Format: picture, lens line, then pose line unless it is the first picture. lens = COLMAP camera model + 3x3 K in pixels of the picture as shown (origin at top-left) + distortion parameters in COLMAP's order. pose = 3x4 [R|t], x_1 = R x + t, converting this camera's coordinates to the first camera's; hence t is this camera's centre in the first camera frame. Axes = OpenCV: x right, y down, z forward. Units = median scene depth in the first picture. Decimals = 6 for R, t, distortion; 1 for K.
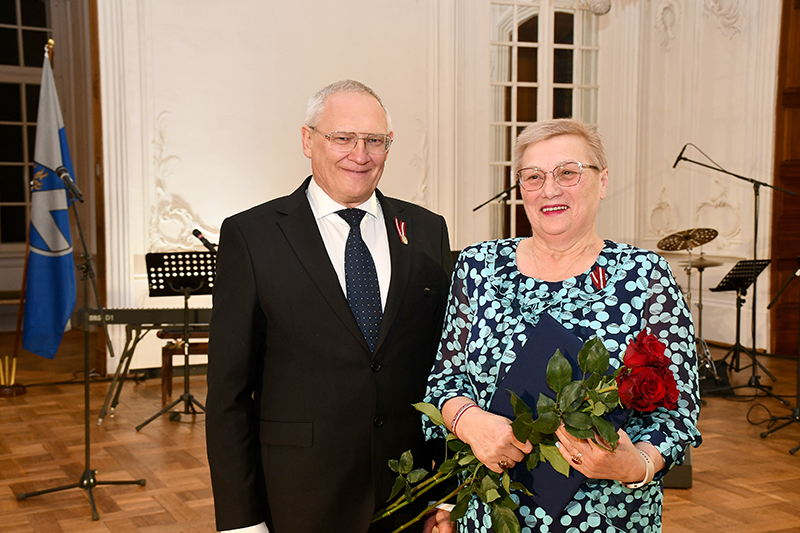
lens RADIAL K [[1101.3, 0, 406.0], [0, 1101.3, 254.8], [0, 0, 1]] dist [0.237715, 0.000000]
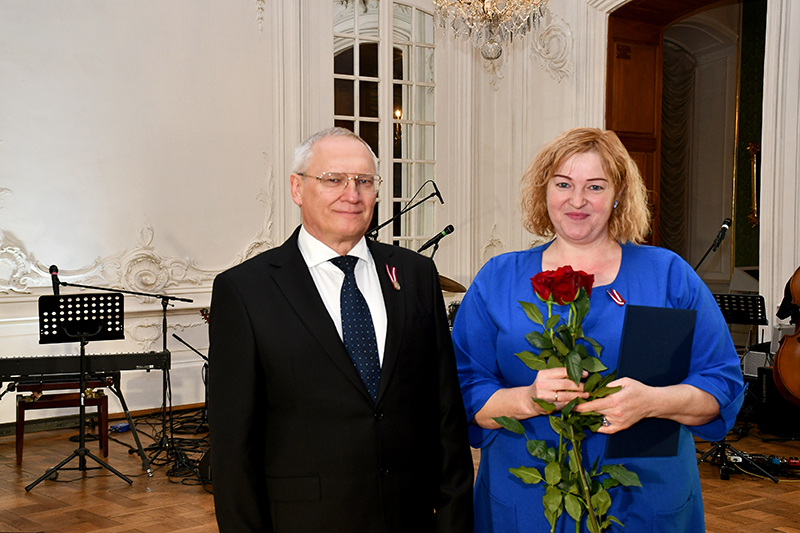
lens RADIAL K [[1197.0, 0, 388.0], [0, 1197.0, 268.6], [0, 0, 1]] dist [0.179712, 0.000000]
pose [[0.968992, -0.008345, 0.246950, -0.144840], [0.013157, 0.999754, -0.017844, -0.003047], [-0.246741, 0.020540, 0.968864, -0.026152]]
